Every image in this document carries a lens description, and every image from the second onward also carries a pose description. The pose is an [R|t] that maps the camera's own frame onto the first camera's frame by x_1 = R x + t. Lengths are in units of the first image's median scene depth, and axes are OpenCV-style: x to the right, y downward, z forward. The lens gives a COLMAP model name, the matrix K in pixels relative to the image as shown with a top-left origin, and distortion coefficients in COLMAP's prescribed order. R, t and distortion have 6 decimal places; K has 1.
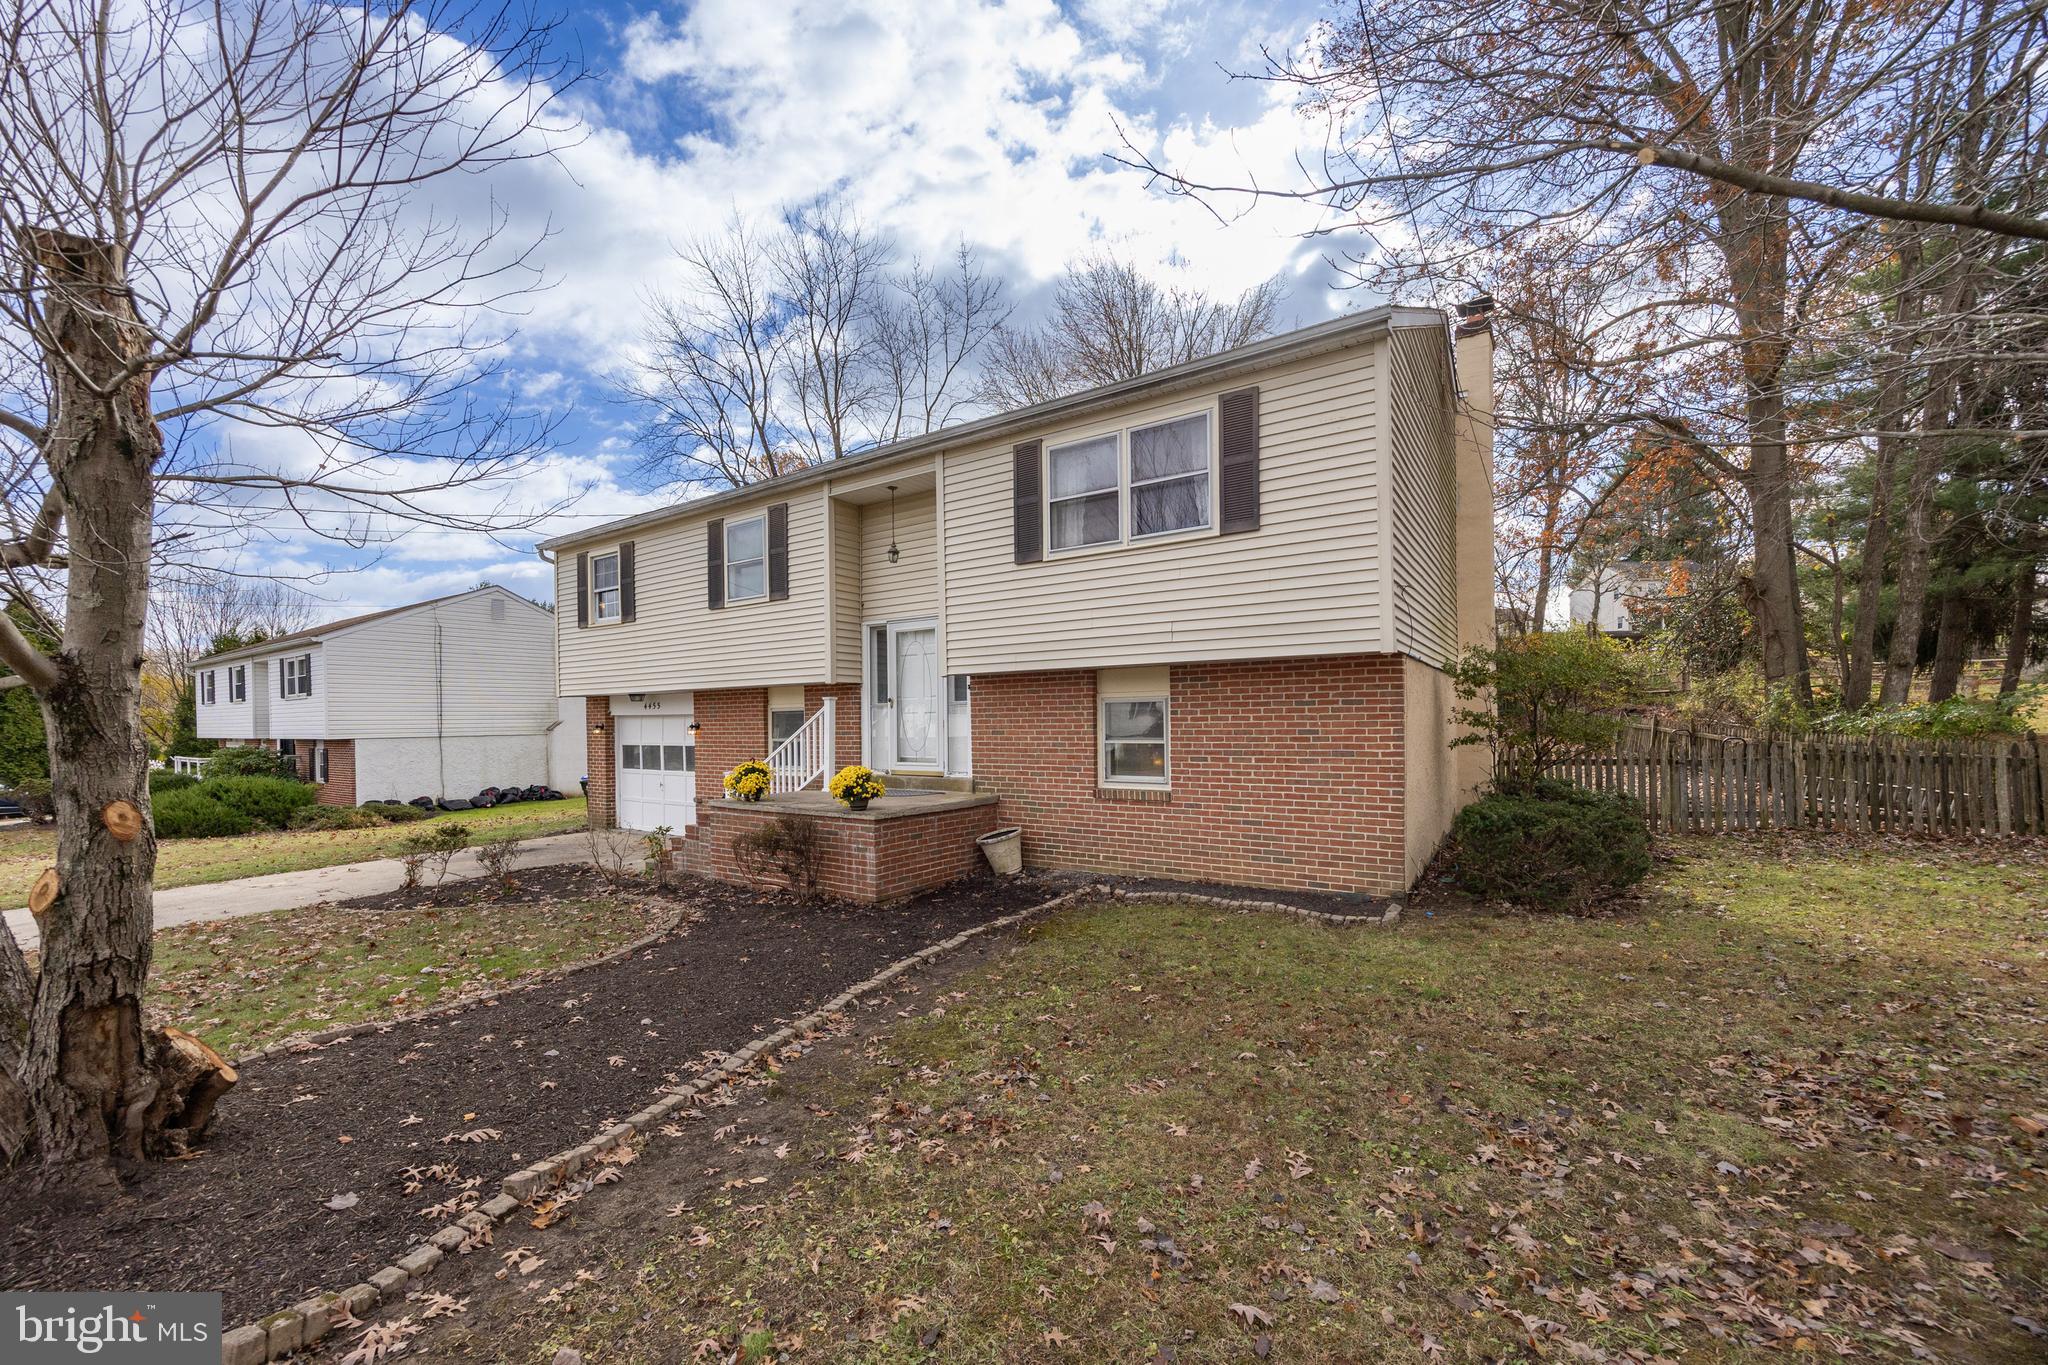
lens RADIAL K [[782.3, 0, 1024.6], [0, 782.3, 675.1], [0, 0, 1]] dist [-0.001968, -0.000104]
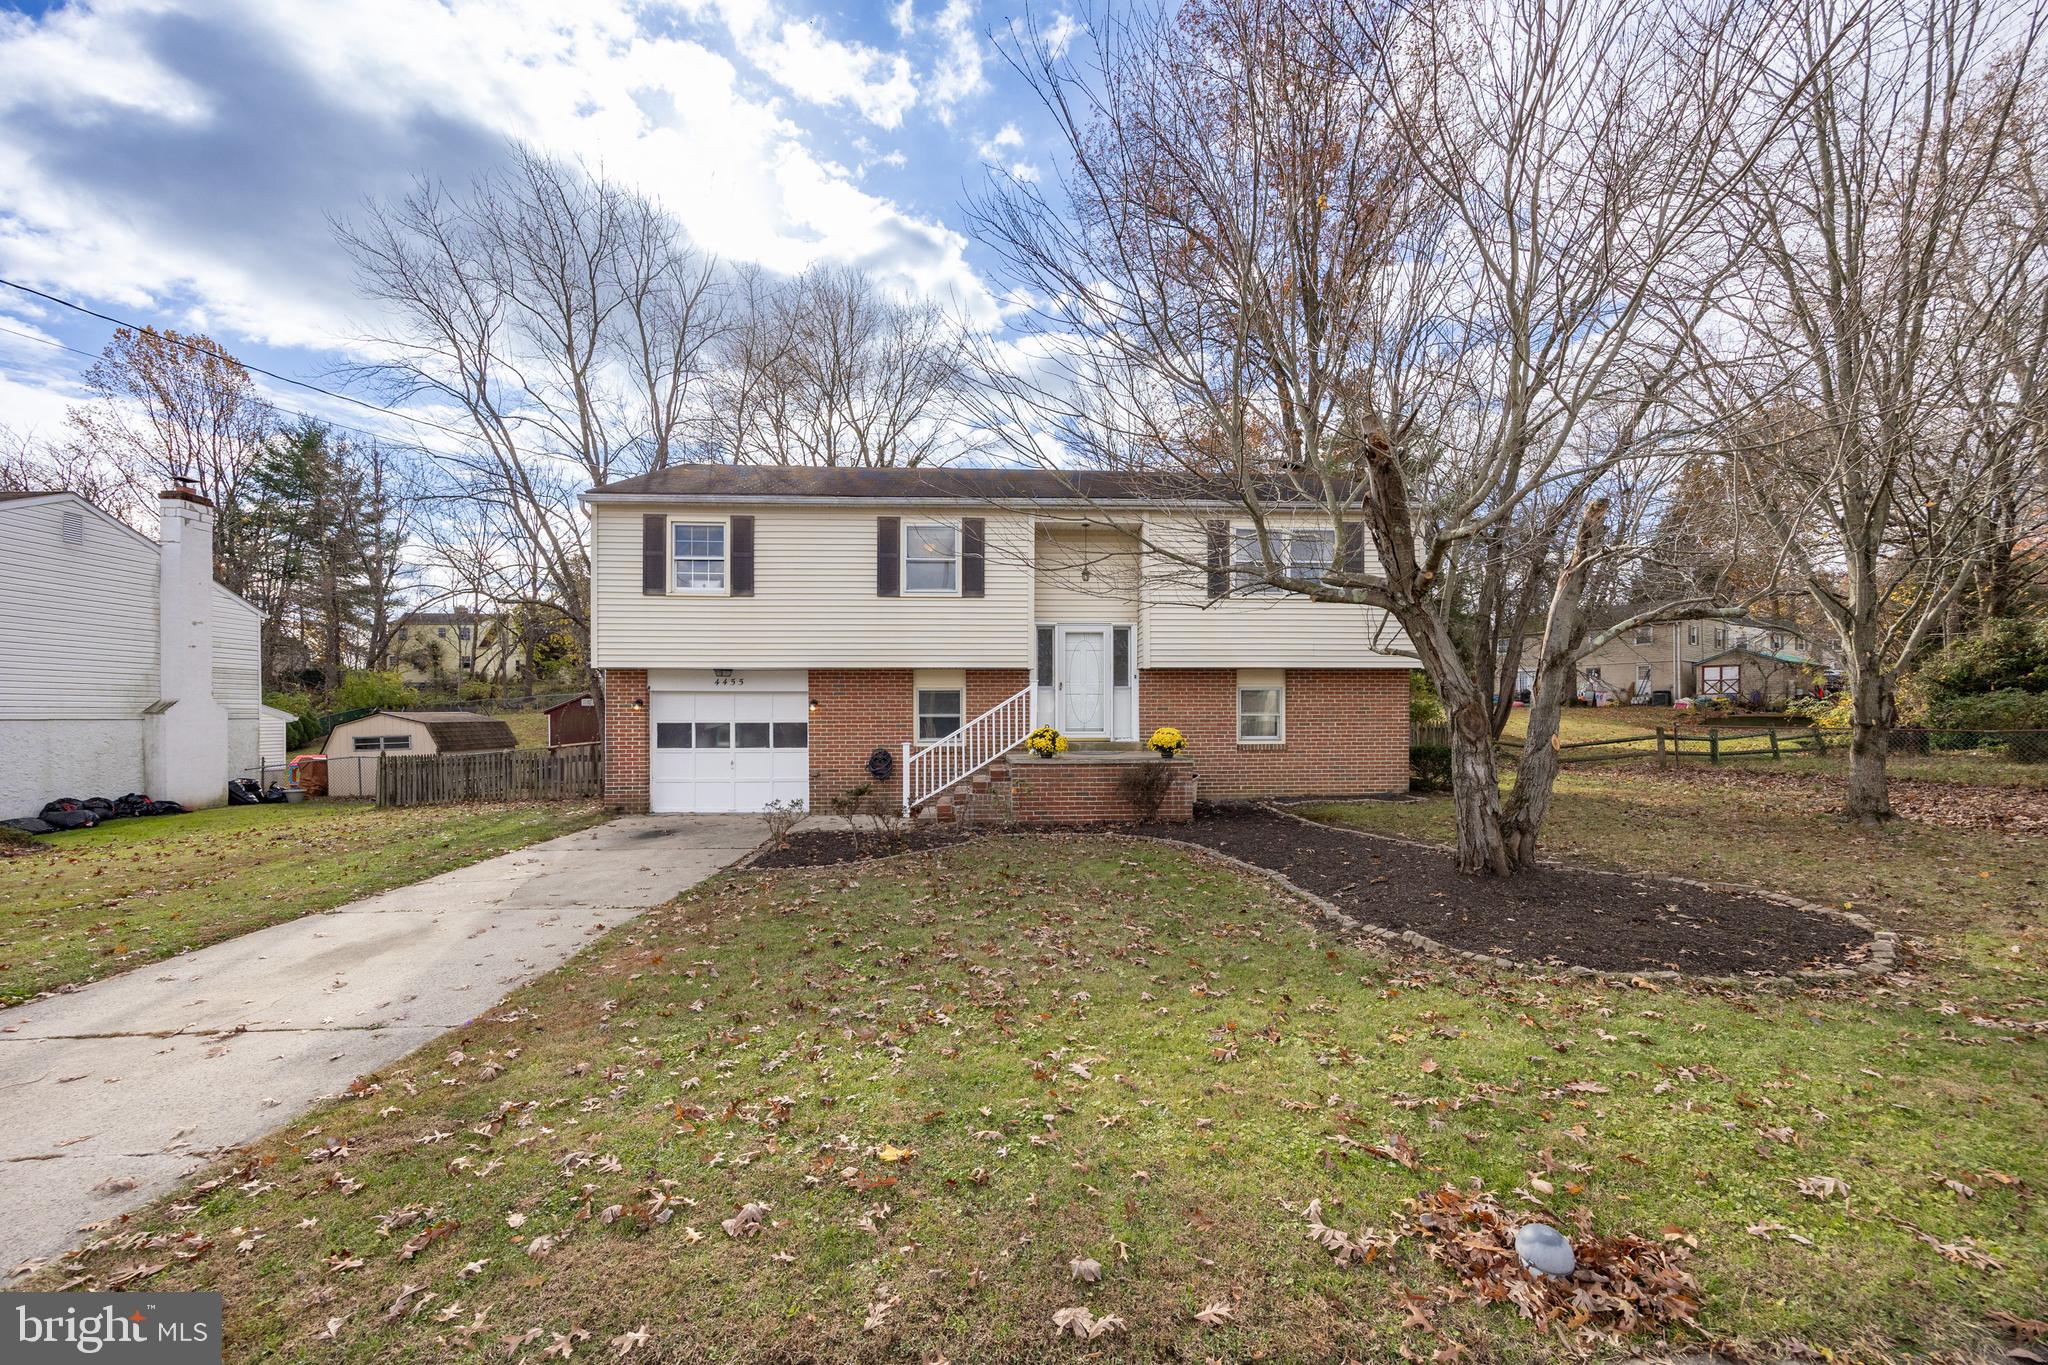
lens RADIAL K [[782.3, 0, 1024.6], [0, 782.3, 675.1], [0, 0, 1]] dist [-0.001968, -0.000104]
pose [[0.799543, 0.040842, 0.599219, -0.915764], [-0.042184, 0.999040, -0.011807, 0.031980], [-0.599126, -0.015837, 0.800498, -0.002965]]
